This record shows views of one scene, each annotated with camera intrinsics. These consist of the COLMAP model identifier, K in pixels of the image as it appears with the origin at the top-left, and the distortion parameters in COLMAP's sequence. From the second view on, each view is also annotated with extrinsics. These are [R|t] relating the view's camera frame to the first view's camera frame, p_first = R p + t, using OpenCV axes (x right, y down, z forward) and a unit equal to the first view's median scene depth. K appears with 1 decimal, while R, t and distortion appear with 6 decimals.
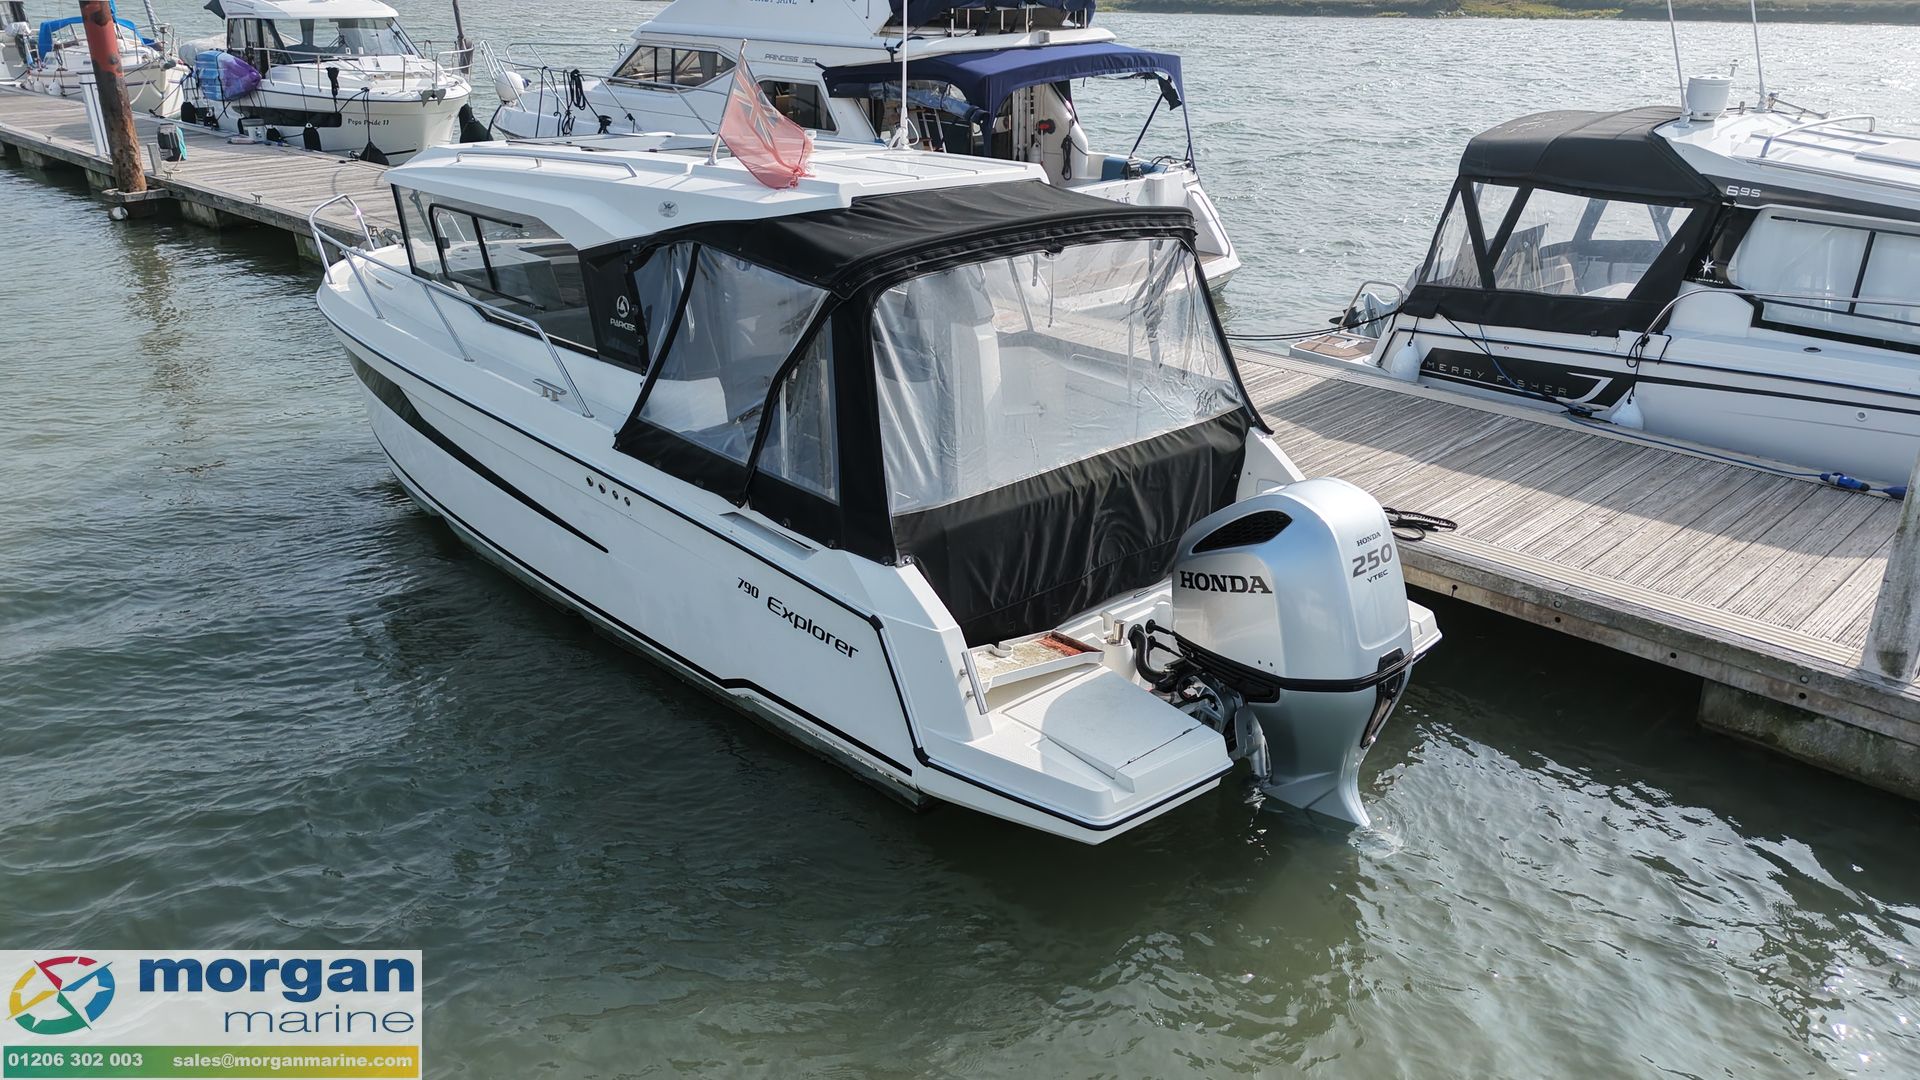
lens RADIAL K [[1365.4, 0, 960.0], [0, 1365.4, 540.0], [0, 0, 1]] dist [0.170416, -0.368877]
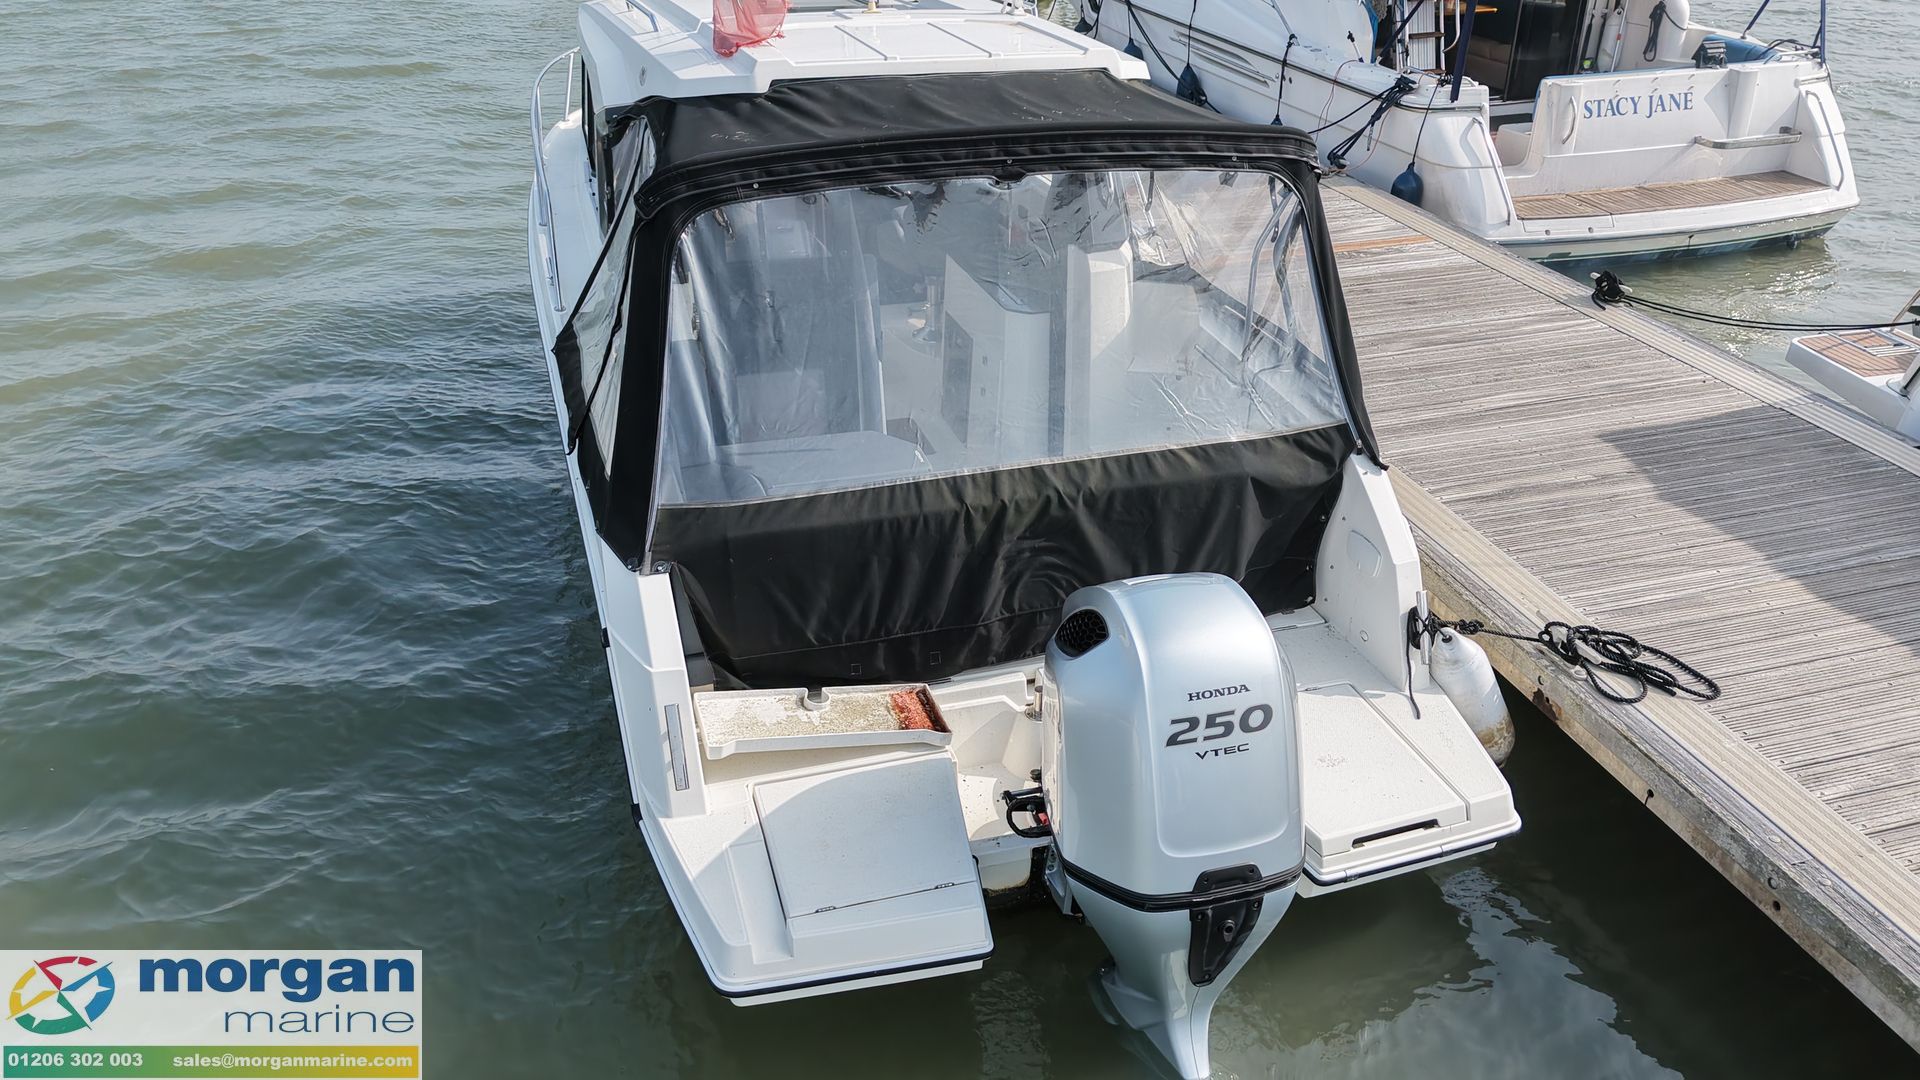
lens RADIAL K [[1365.4, 0, 960.0], [0, 1365.4, 540.0], [0, 0, 1]] dist [0.170416, -0.368877]
pose [[0.895981, 0.205435, -0.393719, 0.368823], [-0.163247, 0.976857, 0.138207, -0.120558], [0.412999, -0.059558, 0.908782, 0.322227]]
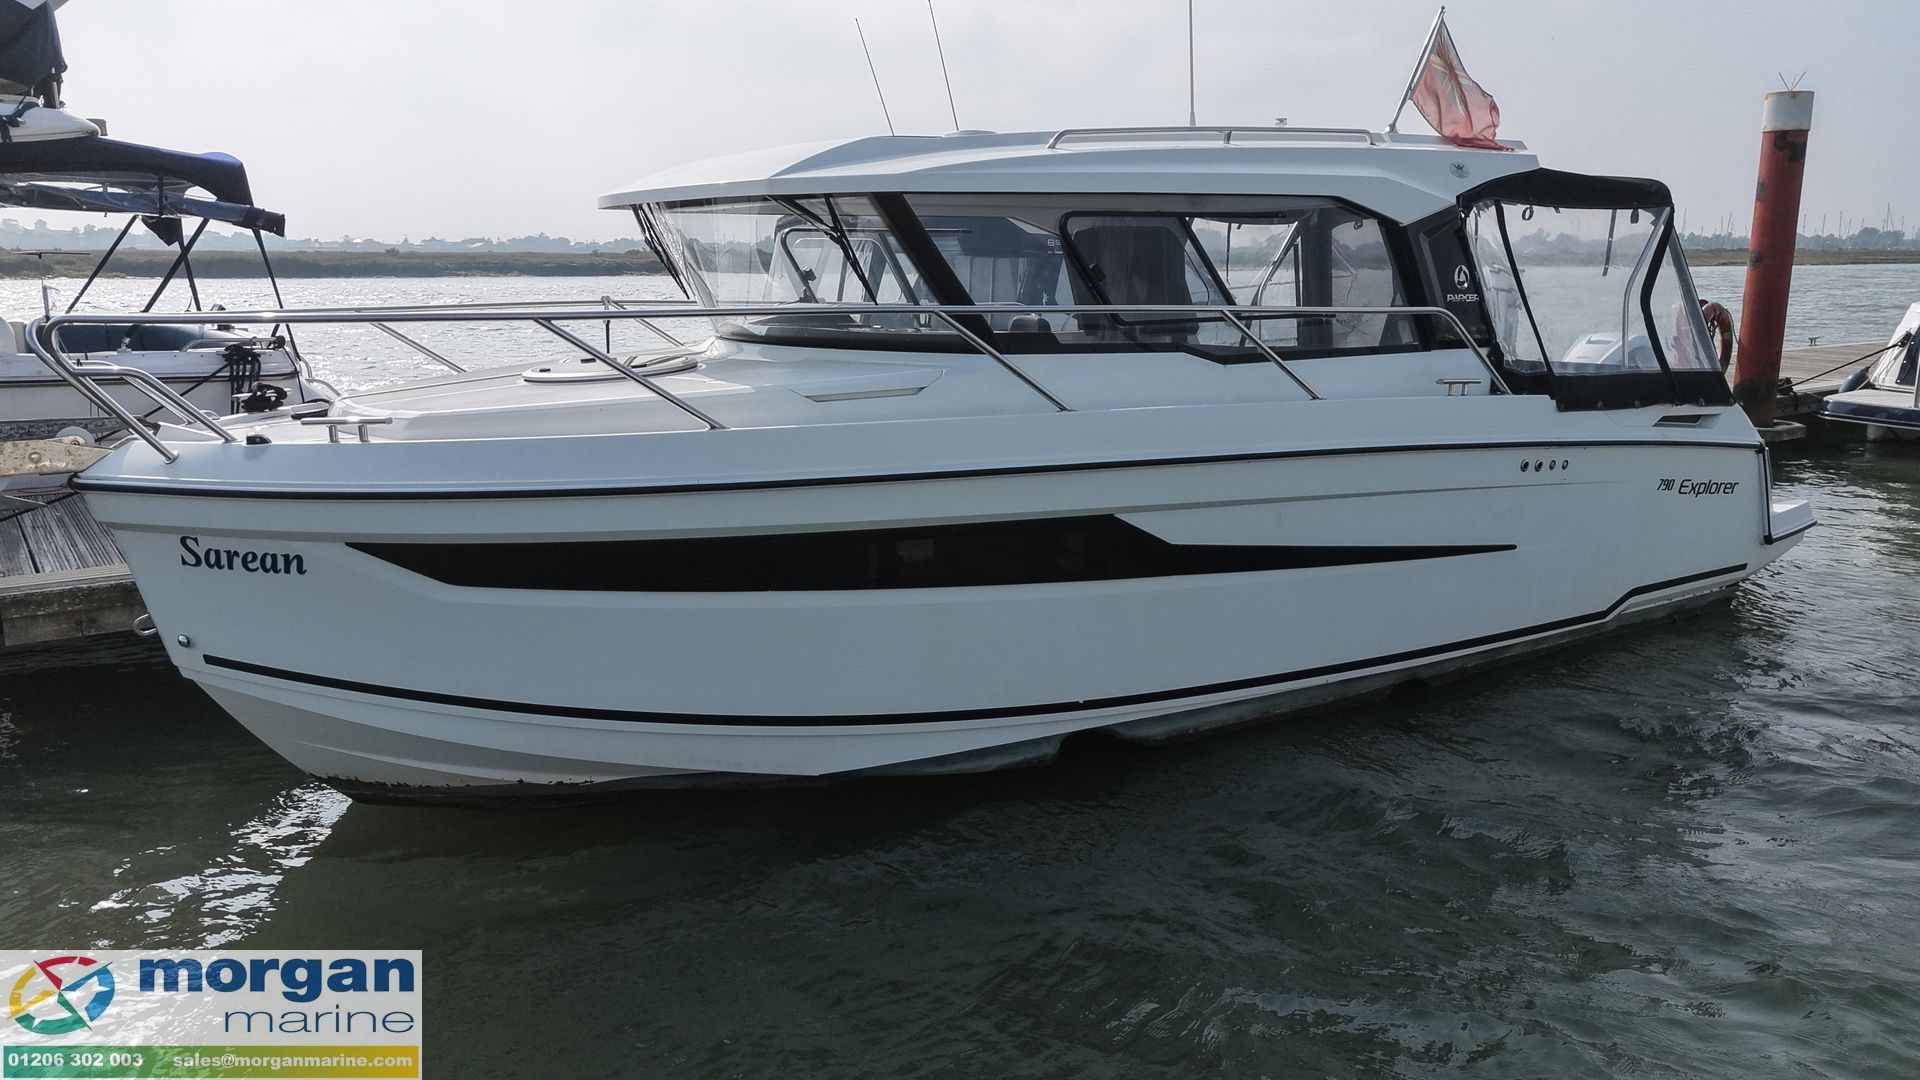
lens RADIAL K [[1365.4, 0, 960.0], [0, 1365.4, 540.0], [0, 0, 1]] dist [0.170416, -0.368877]
pose [[0.209893, -0.205701, 0.955841, -1.325913], [0.380746, 0.917641, 0.113873, -0.261575], [-0.900543, 0.340031, 0.270926, 1.209615]]
